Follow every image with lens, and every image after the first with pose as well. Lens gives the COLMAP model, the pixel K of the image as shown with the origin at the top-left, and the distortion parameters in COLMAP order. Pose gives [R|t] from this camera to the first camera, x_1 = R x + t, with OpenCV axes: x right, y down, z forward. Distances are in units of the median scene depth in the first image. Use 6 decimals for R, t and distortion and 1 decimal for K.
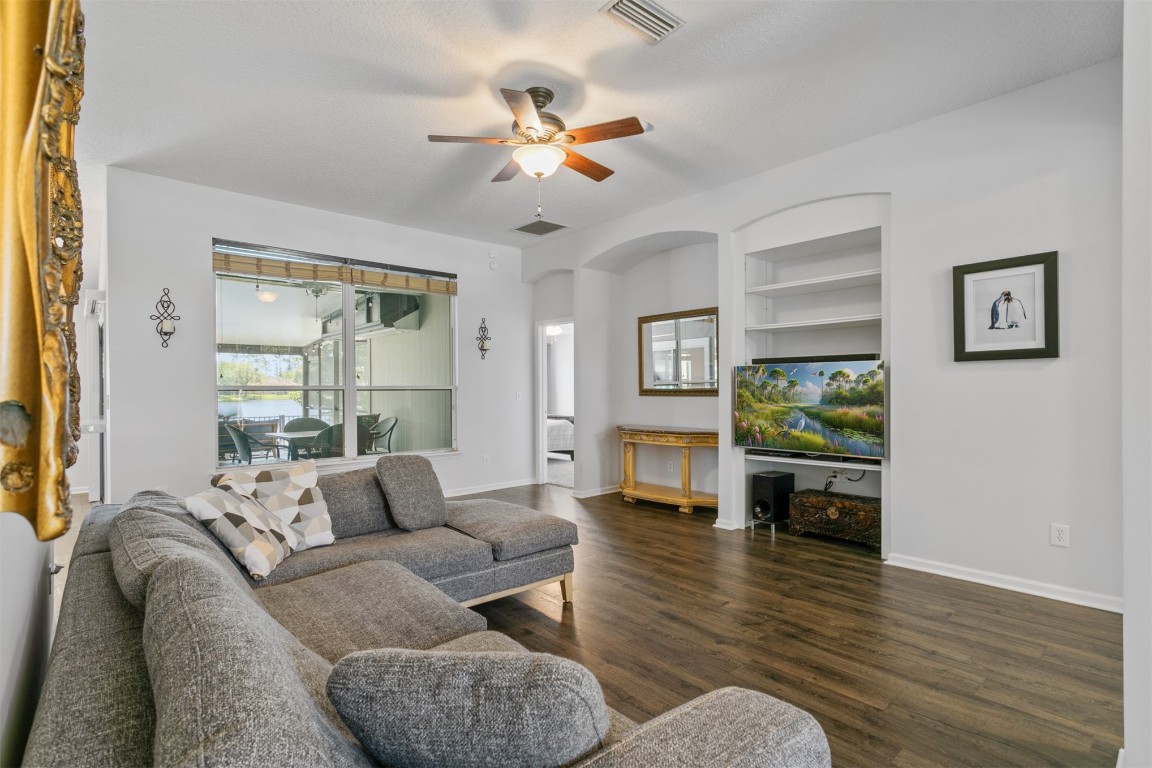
lens RADIAL K [[551.0, 0, 576.0], [0, 551.0, 384.0], [0, 0, 1]] dist [0.002783, 0.000474]
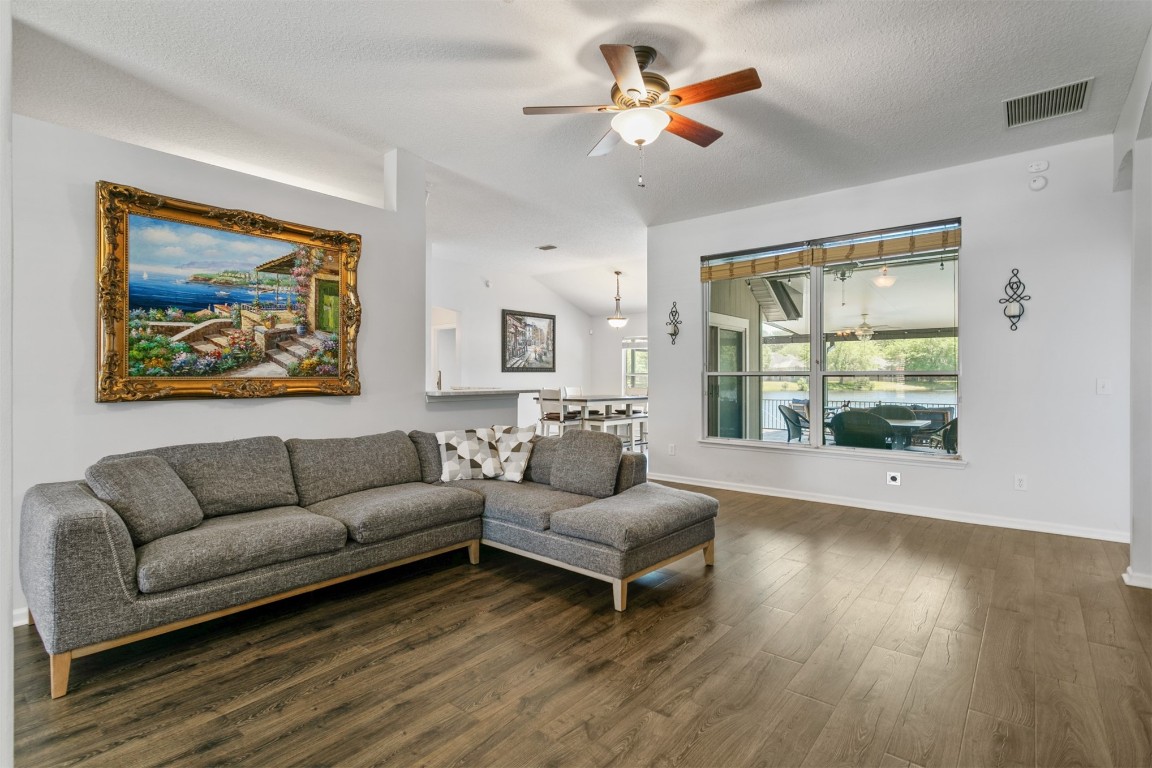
lens RADIAL K [[551.0, 0, 576.0], [0, 551.0, 384.0], [0, 0, 1]] dist [0.002783, 0.000474]
pose [[0.157484, 0.016808, -0.987378, 0.481566], [0.011932, 0.999750, 0.018921, 0.001039], [0.987449, -0.014761, 0.157244, 0.439978]]
